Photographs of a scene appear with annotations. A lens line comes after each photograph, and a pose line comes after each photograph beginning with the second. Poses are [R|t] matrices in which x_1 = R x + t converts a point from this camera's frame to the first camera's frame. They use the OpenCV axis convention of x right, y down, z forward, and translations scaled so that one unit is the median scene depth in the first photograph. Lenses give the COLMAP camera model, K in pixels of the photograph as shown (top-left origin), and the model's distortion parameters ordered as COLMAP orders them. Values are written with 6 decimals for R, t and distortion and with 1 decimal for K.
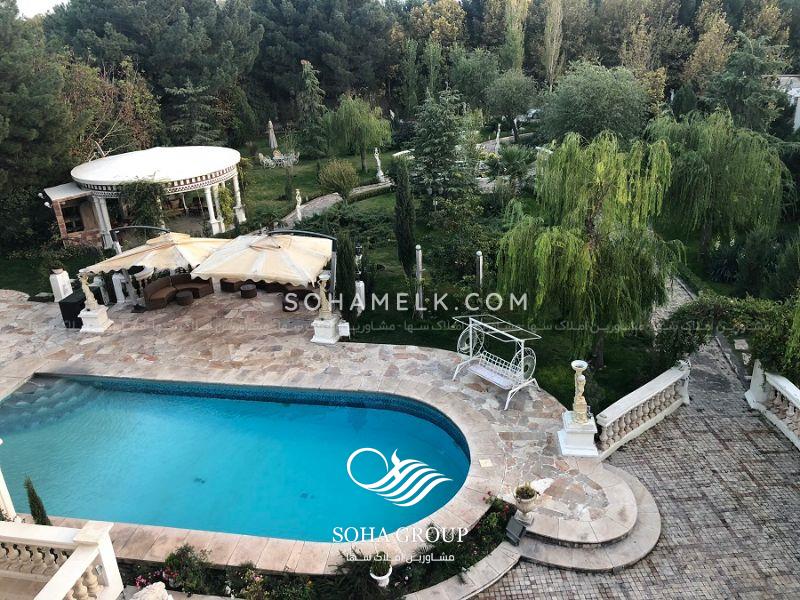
lens RADIAL K [[645.6, 0, 402.0], [0, 645.6, 301.2], [0, 0, 1]] dist [0.001161, -0.001279]
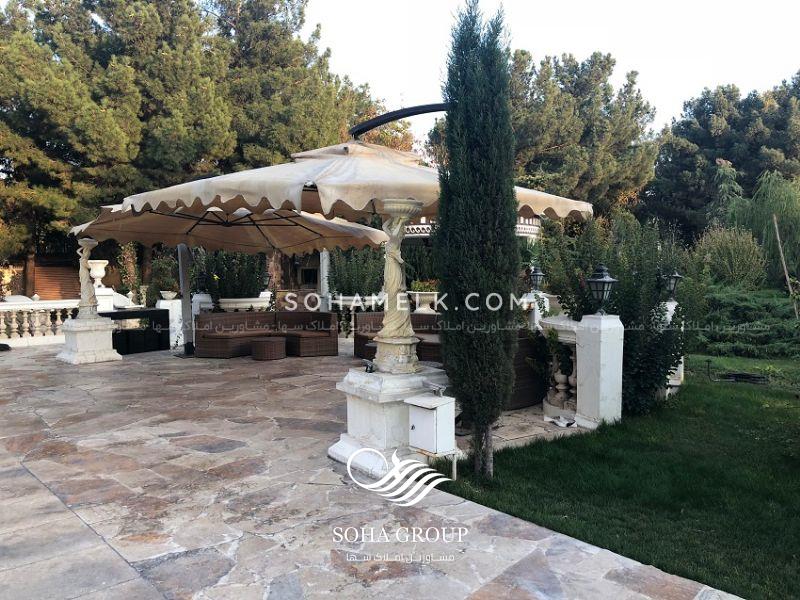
lens RADIAL K [[645.6, 0, 399.1], [0, 645.6, 295.3], [0, 0, 1]] dist [0.001161, -0.001279]
pose [[0.779973, 0.063318, -0.622602, 0.037404], [-0.273711, 0.929183, -0.248398, 0.056058], [0.562783, 0.364157, 0.742068, 0.745621]]
